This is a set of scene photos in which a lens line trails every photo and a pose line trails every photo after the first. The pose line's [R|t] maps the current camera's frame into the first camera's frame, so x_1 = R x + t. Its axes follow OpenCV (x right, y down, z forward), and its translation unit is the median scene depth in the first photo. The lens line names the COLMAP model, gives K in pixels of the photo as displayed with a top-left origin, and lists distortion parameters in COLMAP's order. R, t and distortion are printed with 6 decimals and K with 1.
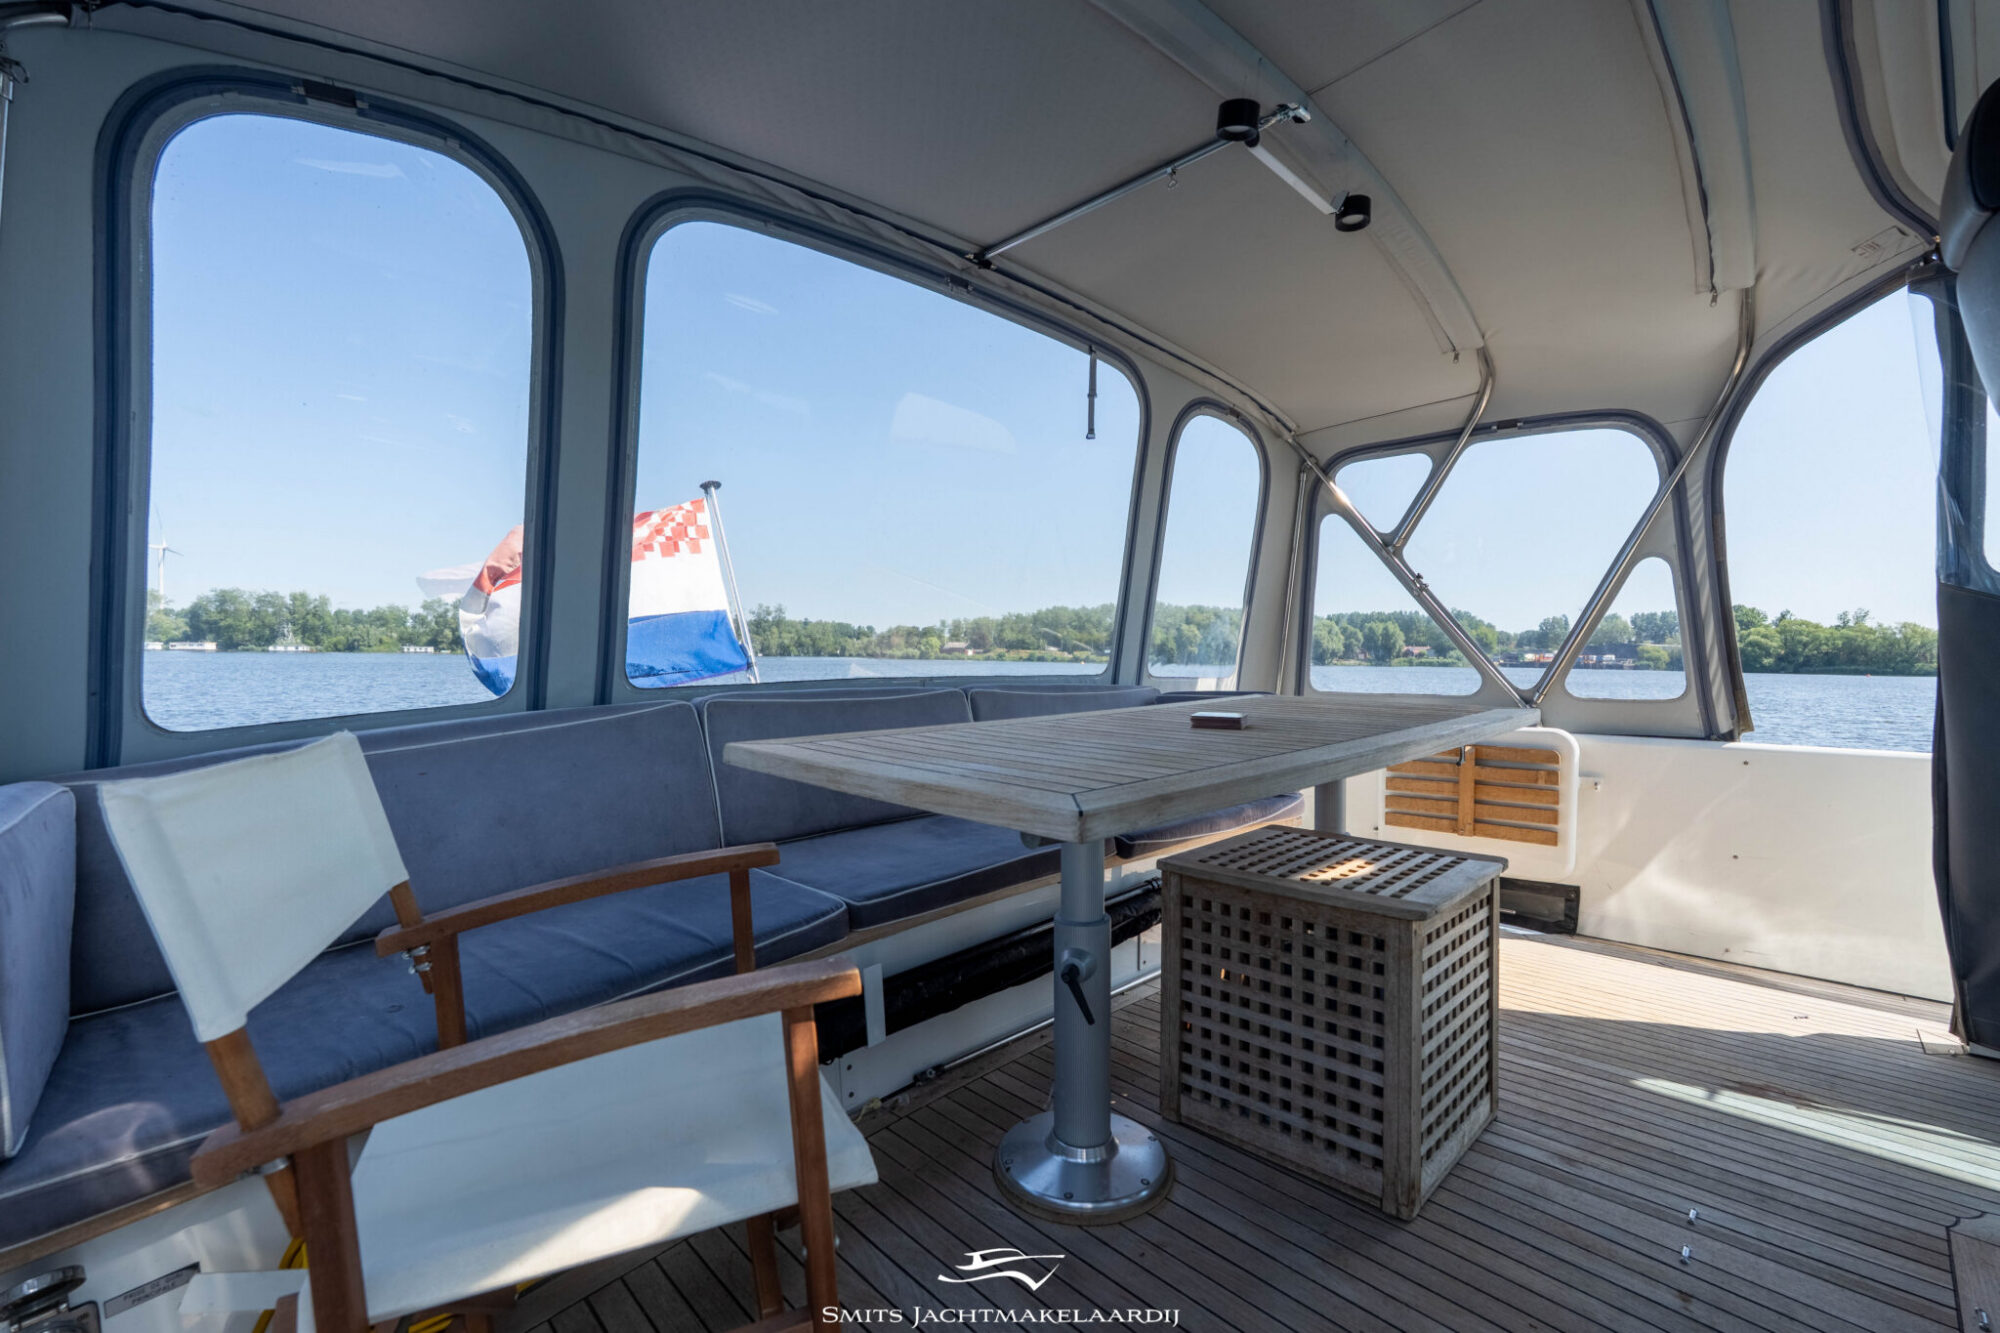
lens RADIAL K [[878.1, 0, 992.7], [0, 878.1, 653.1], [0, 0, 1]] dist [-0.000937, -0.000157]
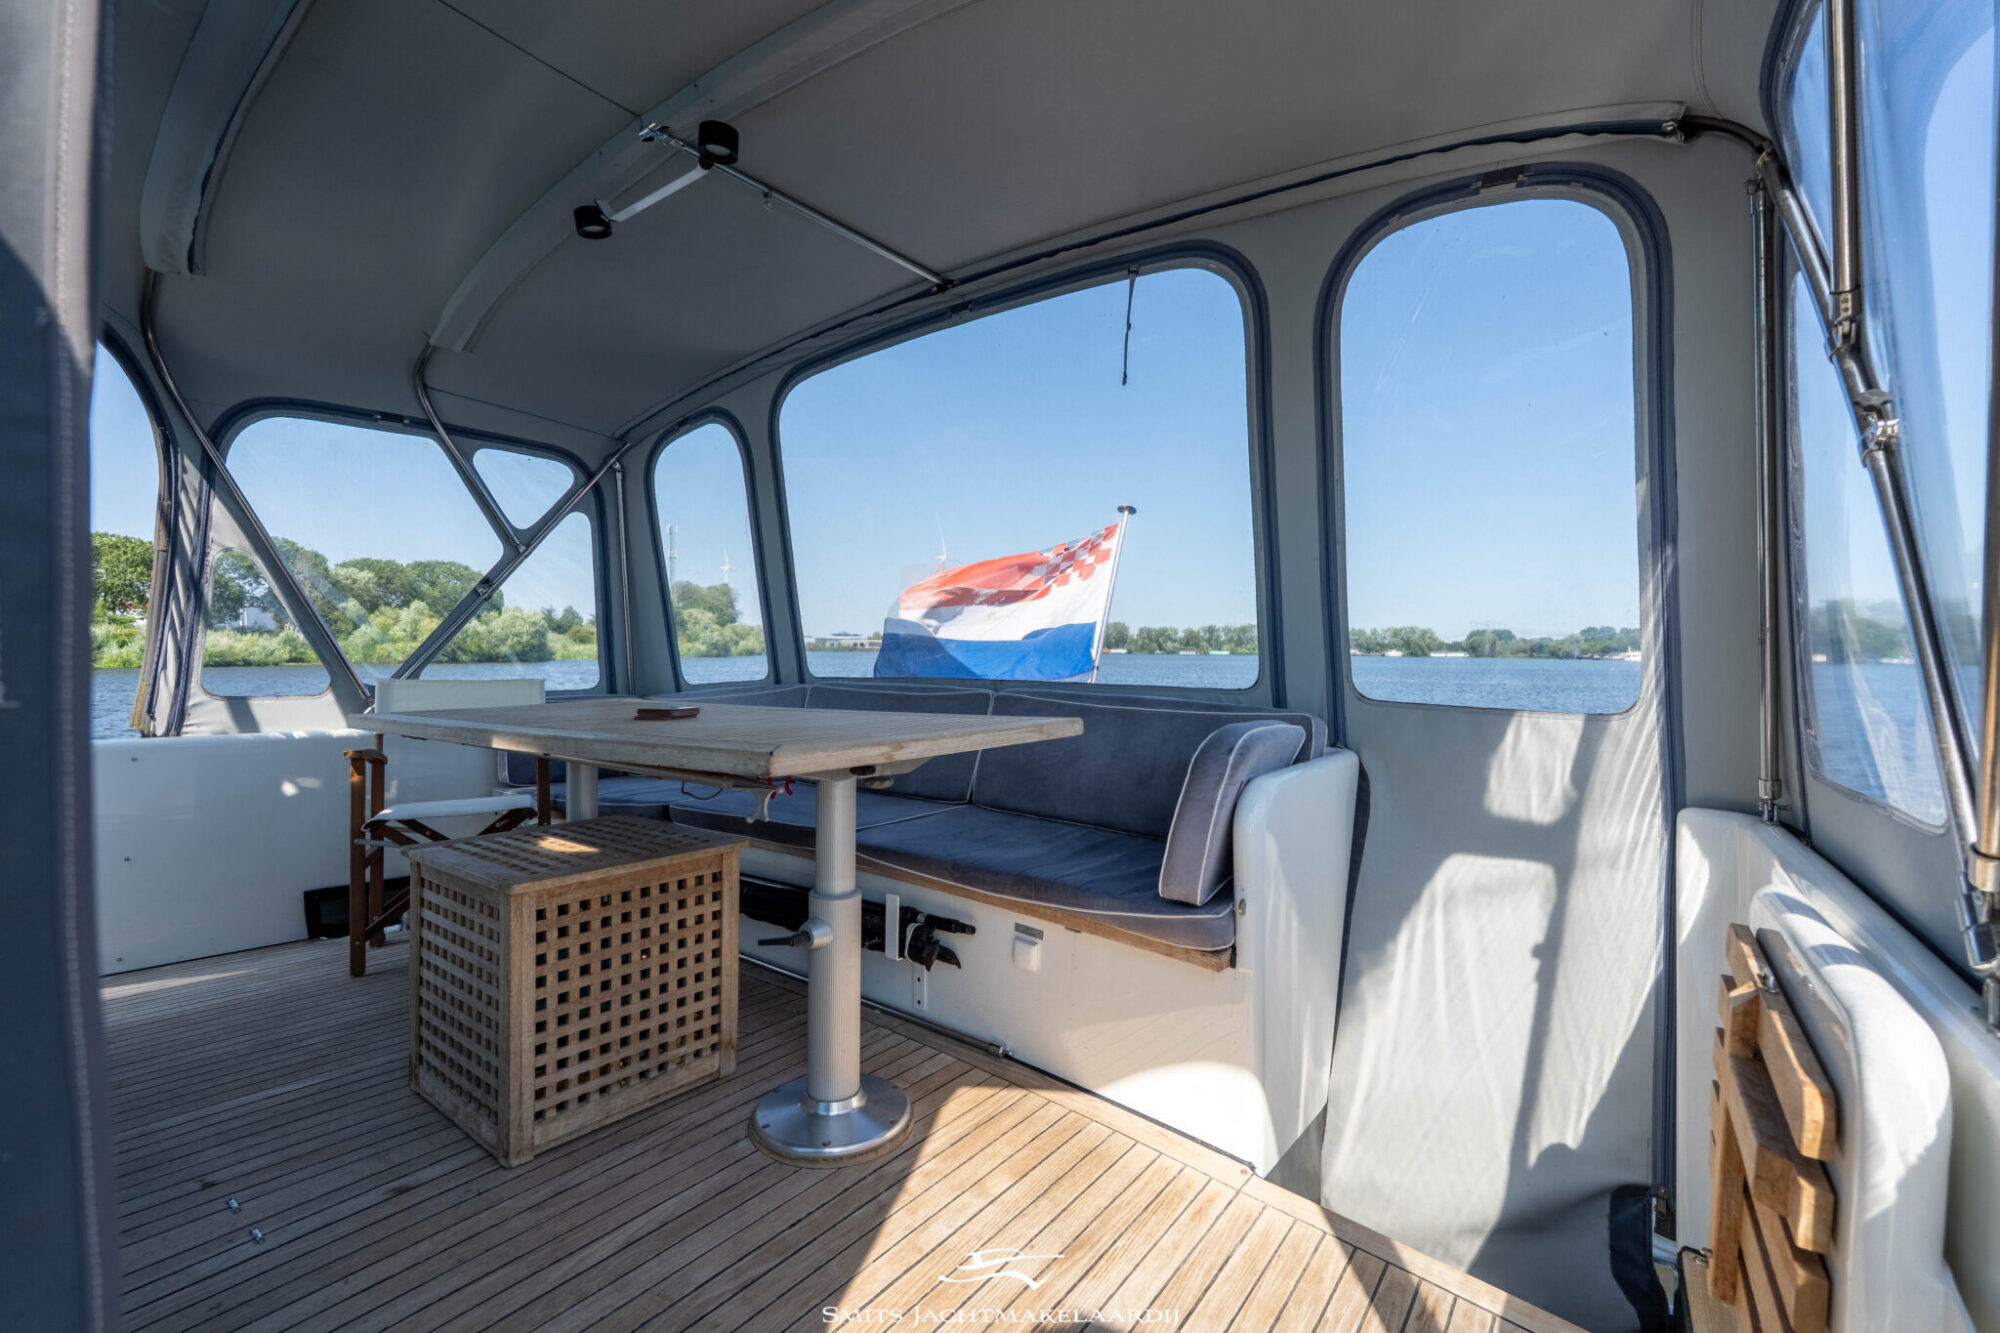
lens RADIAL K [[878.1, 0, 992.7], [0, 878.1, 653.1], [0, 0, 1]] dist [-0.000937, -0.000157]
pose [[0.120454, 0.000309, -0.992719, 1.026723], [-0.004978, 0.999988, -0.000293, -0.008442], [0.992706, 0.004977, 0.120454, 0.927906]]
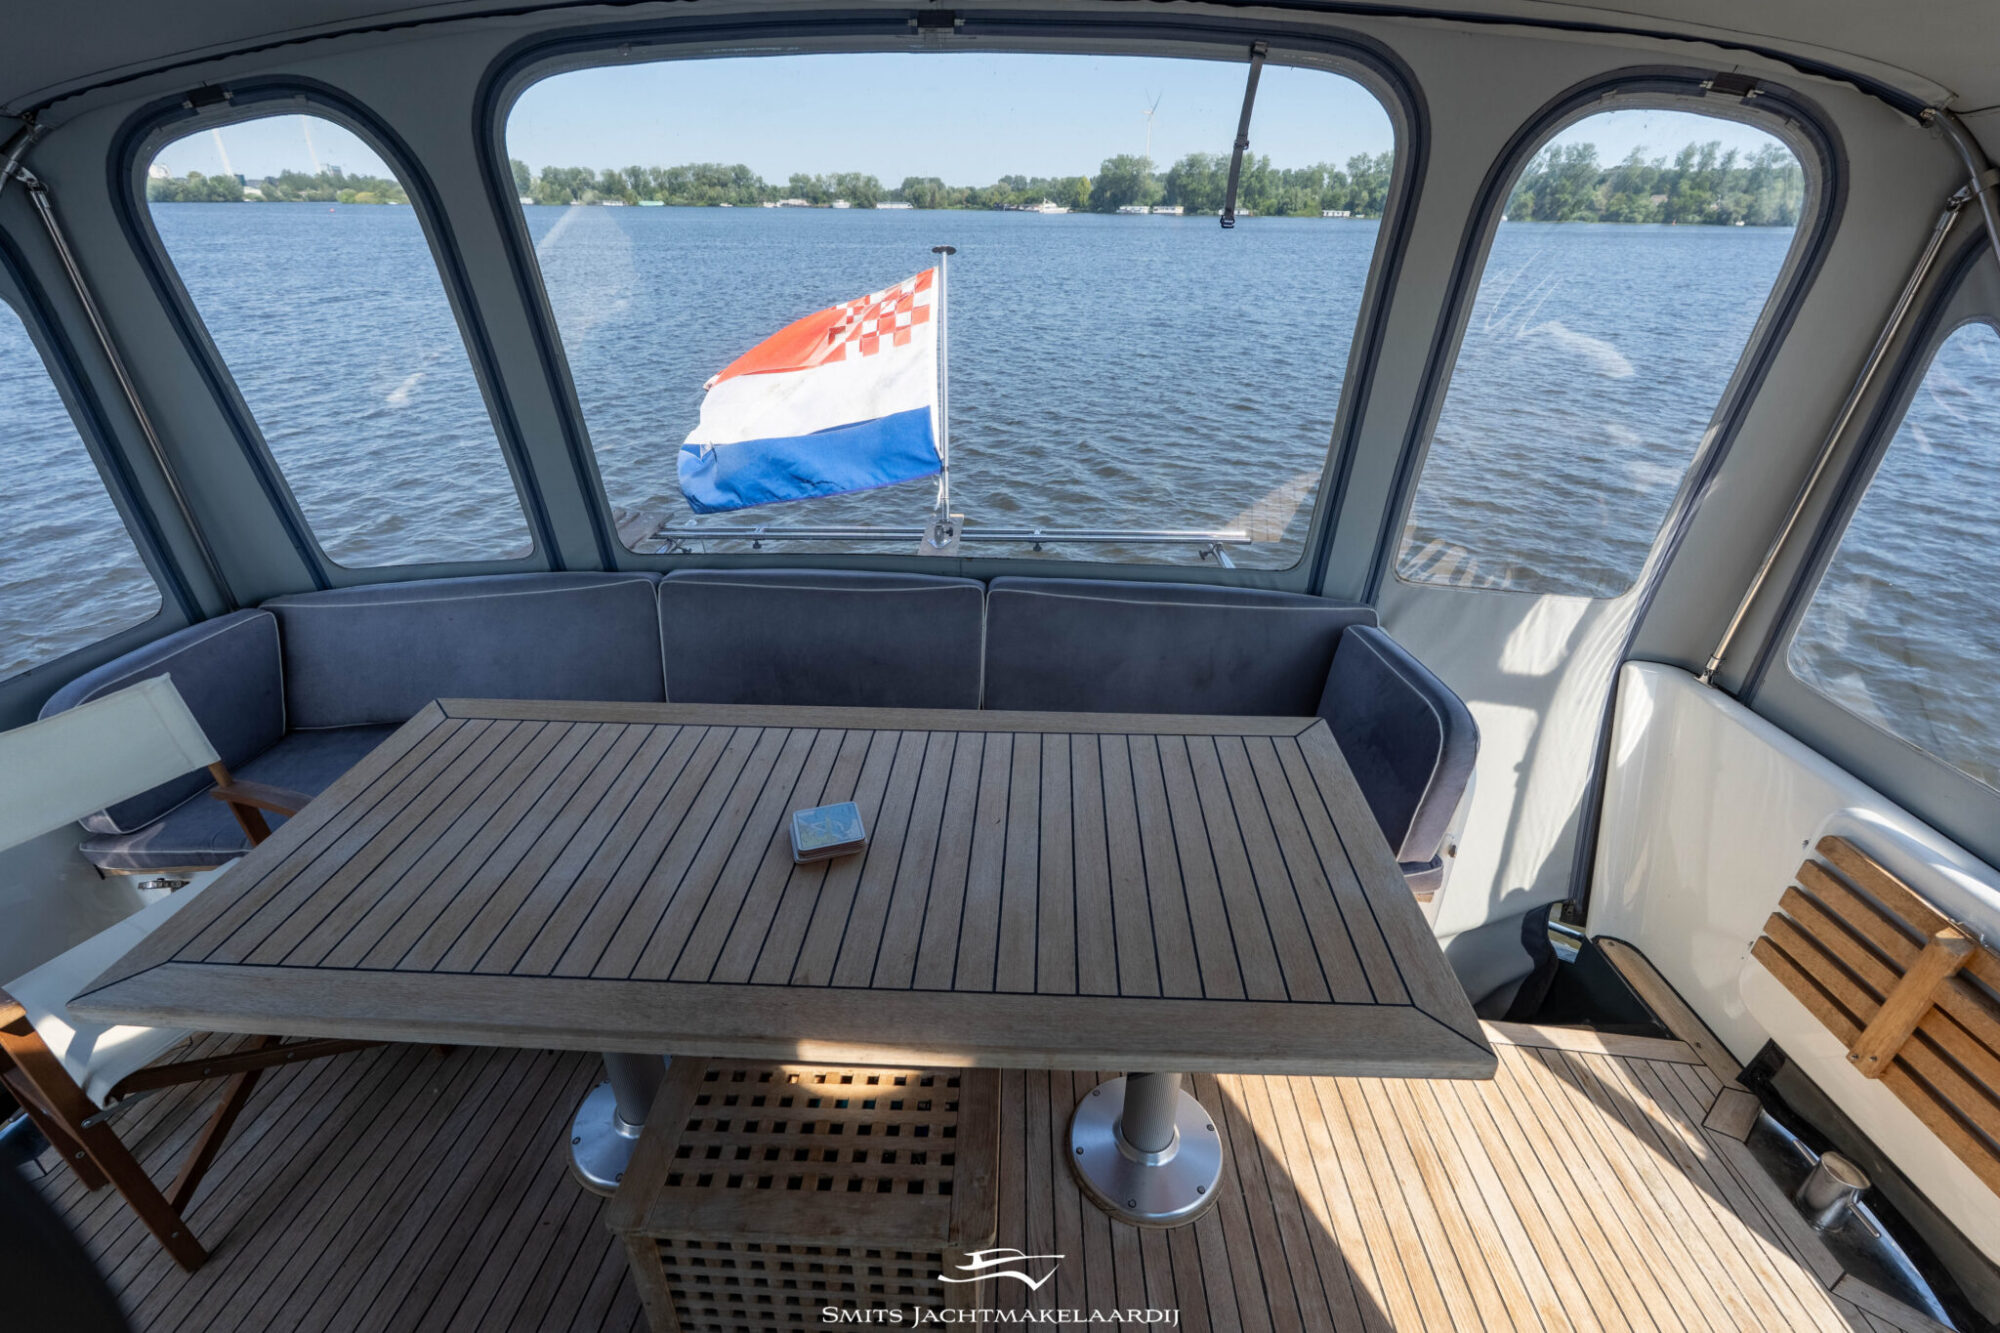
lens RADIAL K [[882.1, 0, 1022.3], [0, 882.1, 660.2], [0, 0, 1]] dist [-0.000309, -0.000085]
pose [[0.671241, 0.343063, -0.657072, 0.604929], [-0.003946, 0.888092, 0.459649, -0.307383], [0.741229, -0.305943, 0.597477, 0.522273]]
